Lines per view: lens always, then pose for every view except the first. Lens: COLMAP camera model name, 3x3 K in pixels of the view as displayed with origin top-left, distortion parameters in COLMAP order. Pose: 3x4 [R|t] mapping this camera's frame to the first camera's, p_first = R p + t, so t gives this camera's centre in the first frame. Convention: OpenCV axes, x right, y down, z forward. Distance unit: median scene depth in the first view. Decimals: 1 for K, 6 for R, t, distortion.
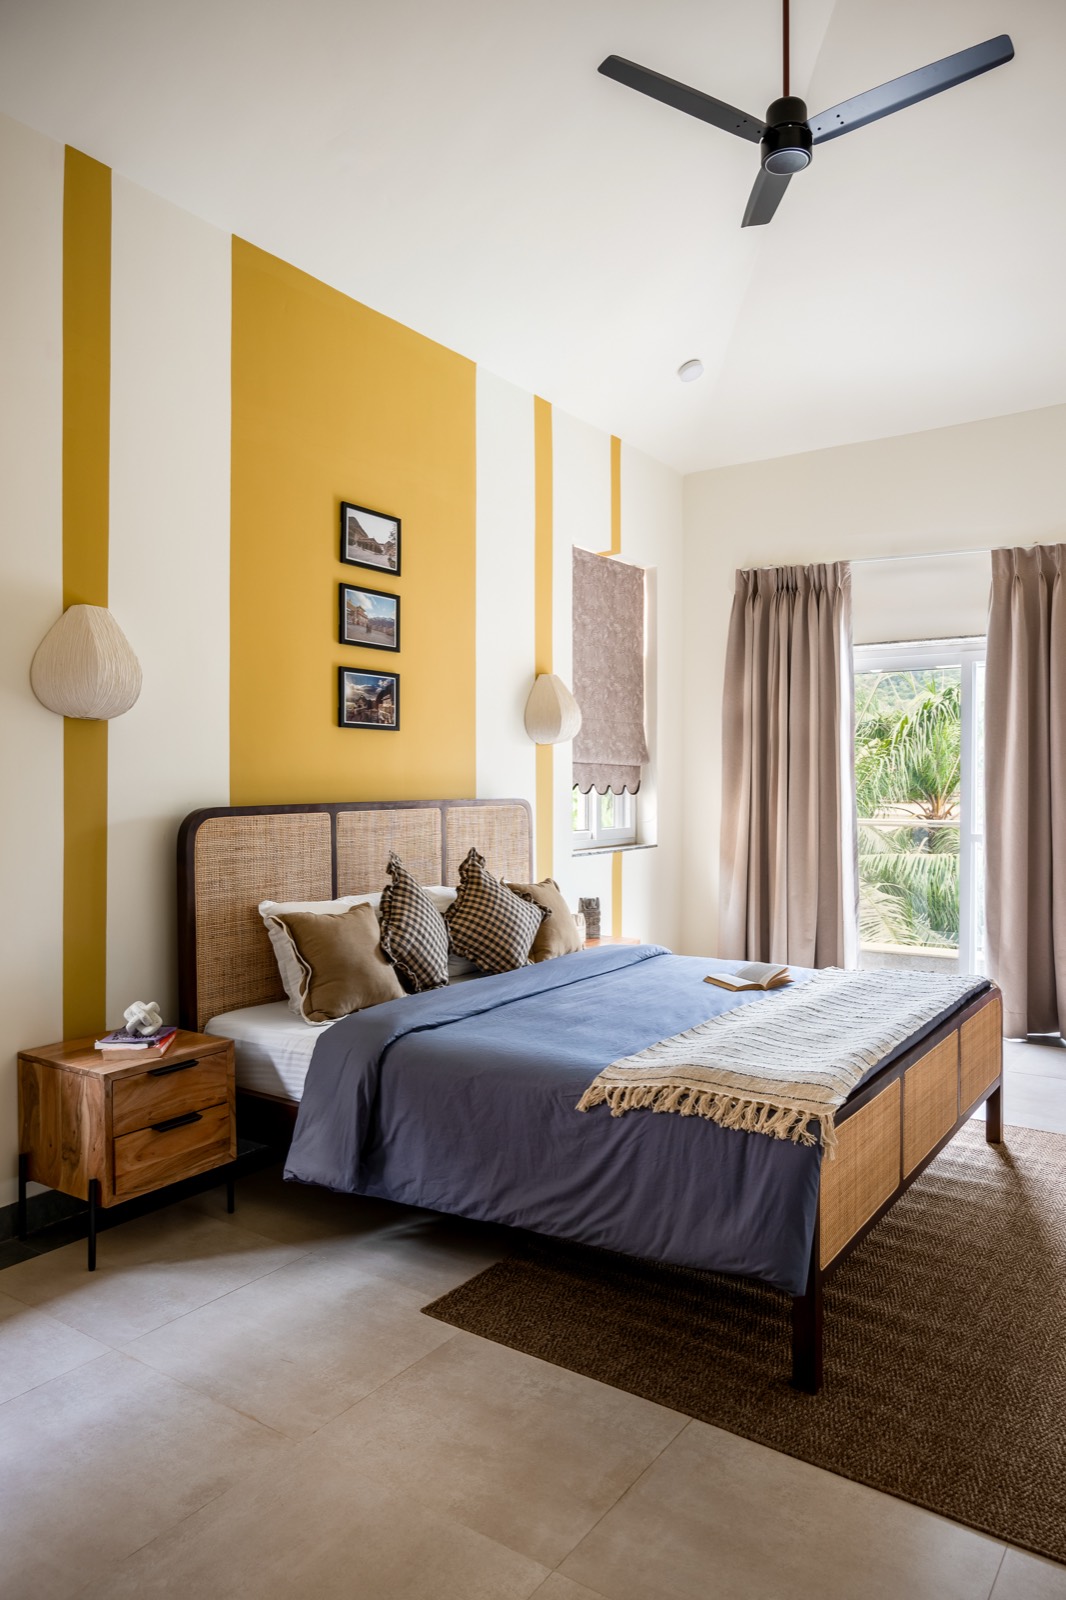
lens RADIAL K [[1087.6, 0, 532.0], [0, 1087.6, 797.9], [0, 0, 1]] dist [0.009029, -0.000485]
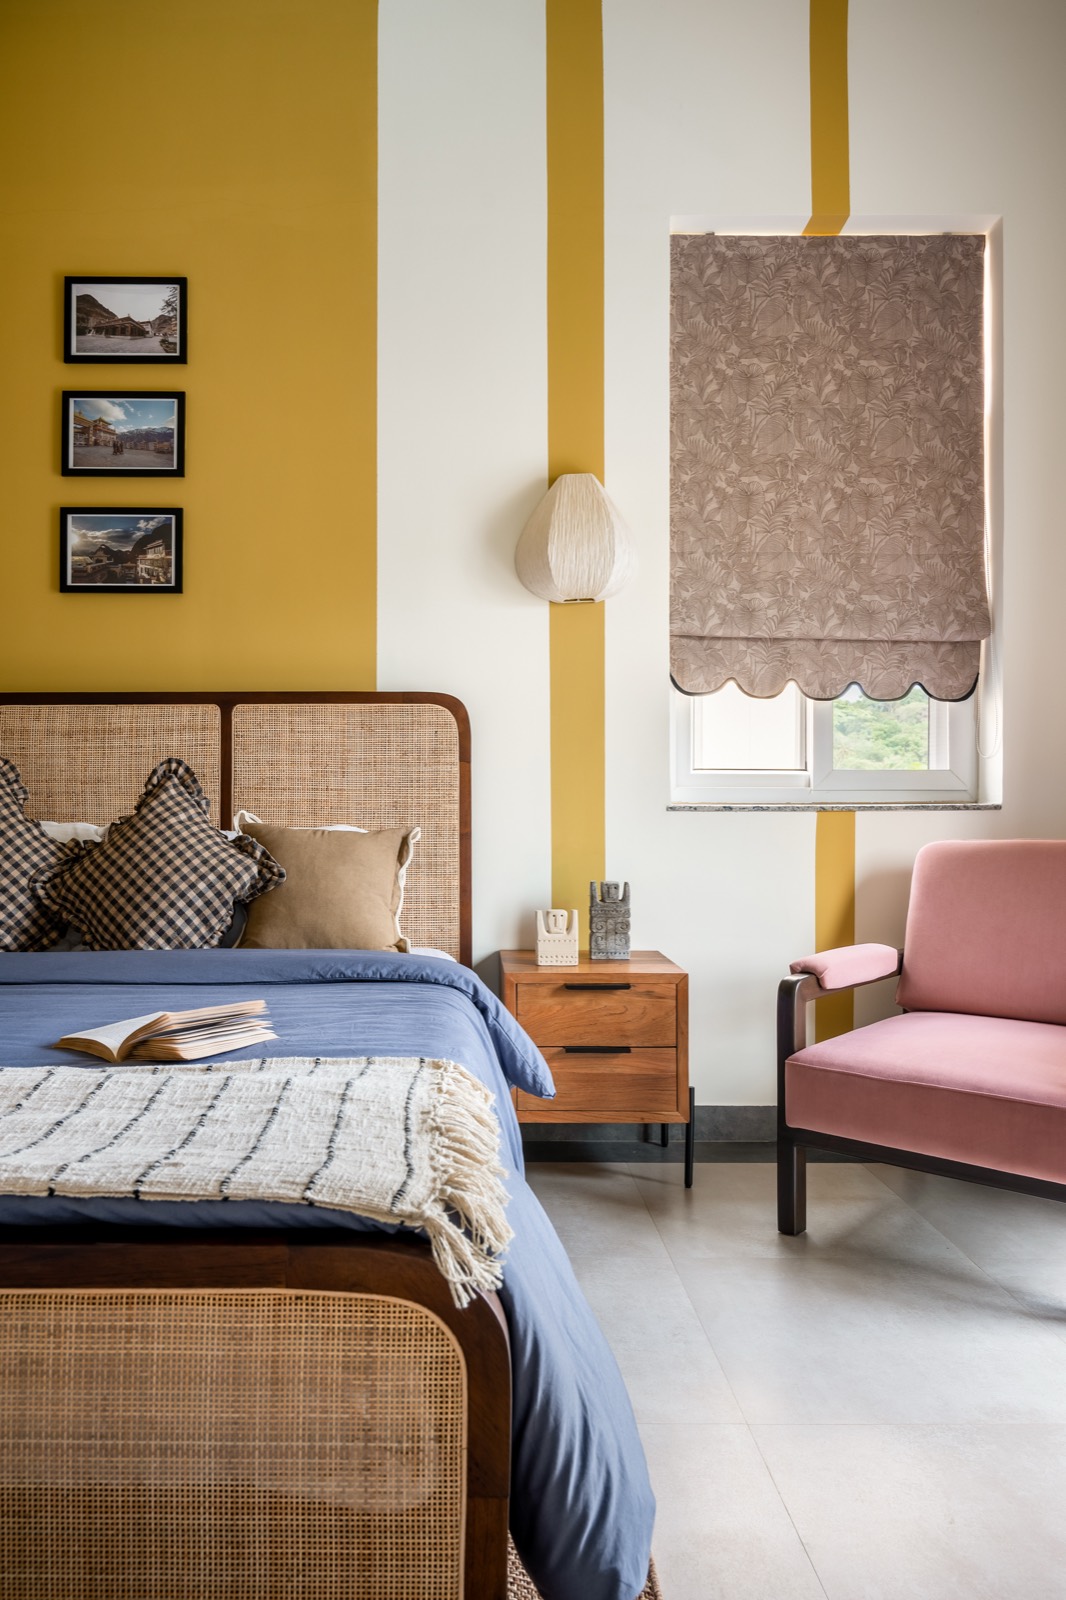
lens RADIAL K [[1087.6, 0, 533.2], [0, 1087.6, 797.5], [0, 0, 1]] dist [0.009029, -0.000485]
pose [[0.561998, -0.004386, -0.827127, 0.564321], [-0.014239, 0.999786, -0.014977, 0.072752], [0.827016, 0.020195, 0.561815, 0.819592]]
